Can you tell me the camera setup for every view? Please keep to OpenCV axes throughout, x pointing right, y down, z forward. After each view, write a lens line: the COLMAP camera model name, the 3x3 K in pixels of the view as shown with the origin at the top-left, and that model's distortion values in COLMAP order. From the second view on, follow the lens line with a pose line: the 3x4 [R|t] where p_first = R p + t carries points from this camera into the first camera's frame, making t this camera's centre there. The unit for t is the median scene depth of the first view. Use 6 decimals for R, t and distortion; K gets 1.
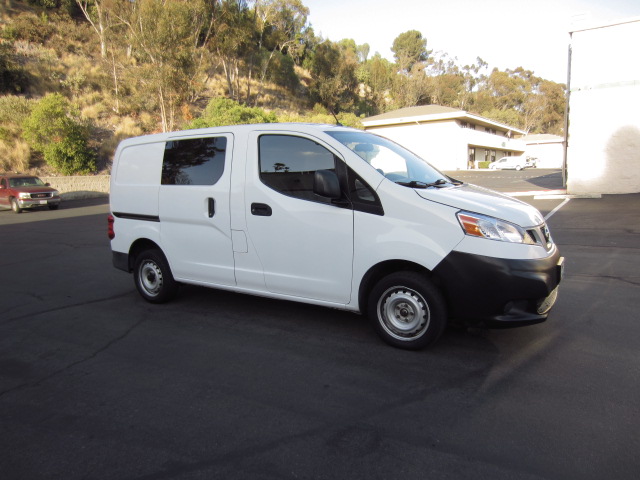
lens RADIAL K [[453.2, 0, 324.9], [0, 453.2, 266.3], [0, 0, 1]] dist [-0.049633, 0.026164]
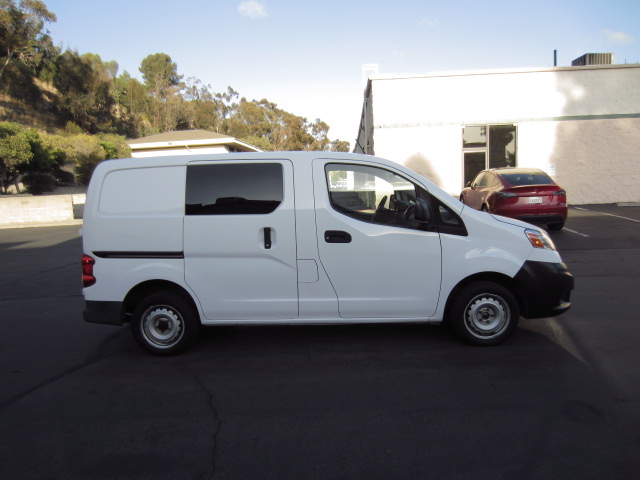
lens RADIAL K [[453.2, 0, 331.8], [0, 453.2, 266.0], [0, 0, 1]] dist [-0.049633, 0.026164]
pose [[0.863338, -0.084736, 0.497461, -0.452330], [0.110676, 0.993594, -0.022831, -0.027425], [-0.492340, 0.074768, 0.867186, 0.092942]]
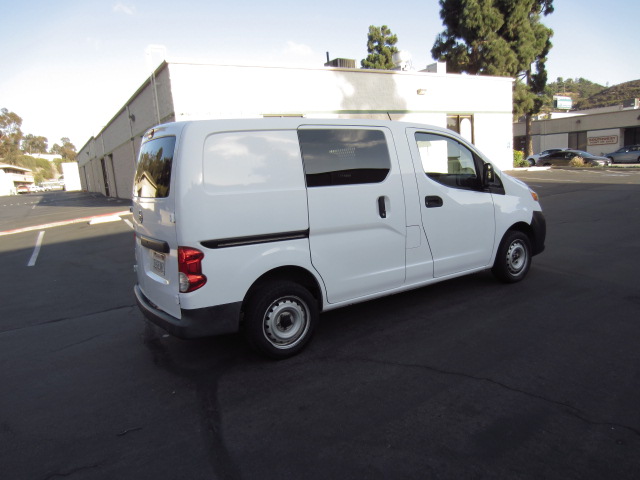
lens RADIAL K [[453.2, 0, 309.2], [0, 453.2, 269.0], [0, 0, 1]] dist [-0.049633, 0.026164]
pose [[0.431410, -0.190891, 0.881729, -0.850689], [0.238147, 0.966787, 0.092786, -0.096553], [-0.870156, 0.169953, 0.462542, 0.541831]]
